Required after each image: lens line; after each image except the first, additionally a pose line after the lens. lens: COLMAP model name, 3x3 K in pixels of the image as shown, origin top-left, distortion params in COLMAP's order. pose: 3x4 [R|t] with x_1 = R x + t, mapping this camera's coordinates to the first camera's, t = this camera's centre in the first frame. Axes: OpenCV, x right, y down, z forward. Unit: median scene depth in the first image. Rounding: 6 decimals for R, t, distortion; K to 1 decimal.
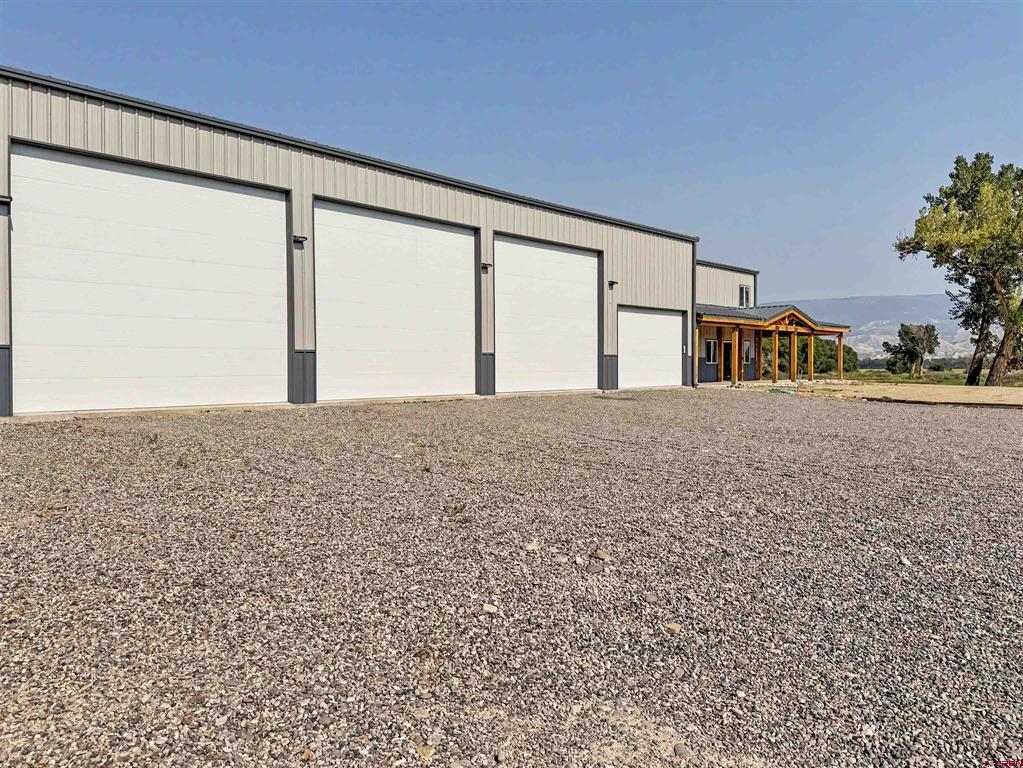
lens RADIAL K [[759.6, 0, 515.2], [0, 759.6, 373.6], [0, 0, 1]] dist [0.043496, -0.054498]
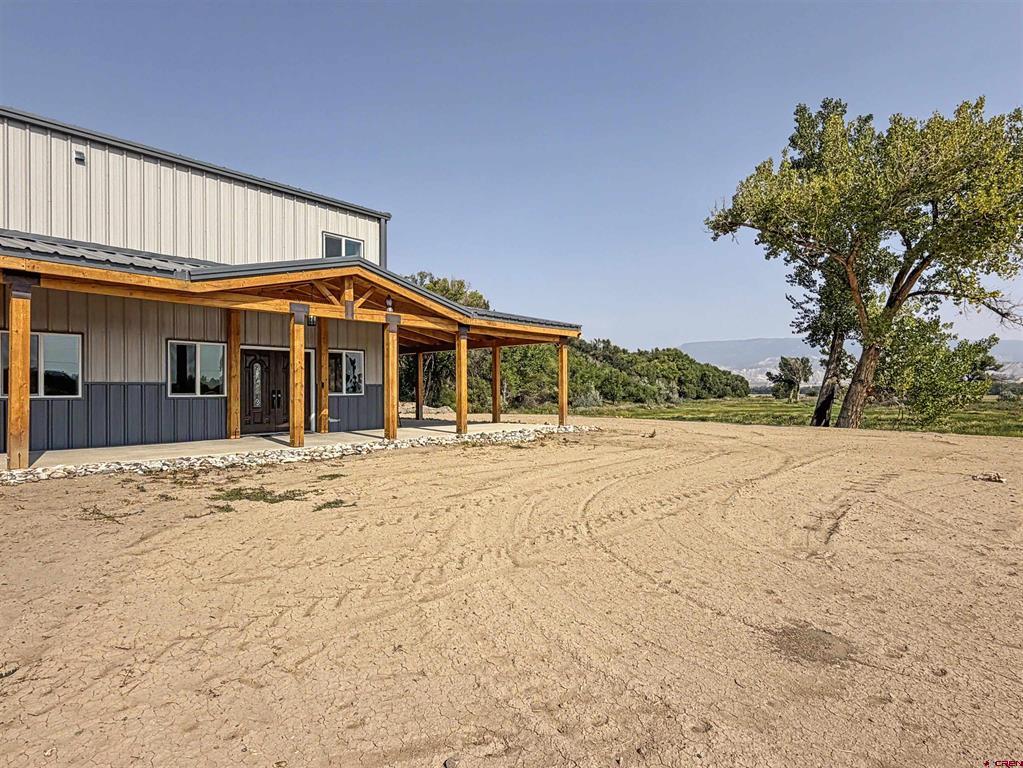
lens RADIAL K [[591.2, 0, 525.6], [0, 591.2, 392.5], [0, 0, 1]] dist [-0.001013, -0.000515]
pose [[0.998992, -0.000897, 0.044871, 0.289784], [0.001295, 0.999960, -0.008858, -0.009191], [-0.044861, 0.008907, 0.998954, 0.449023]]
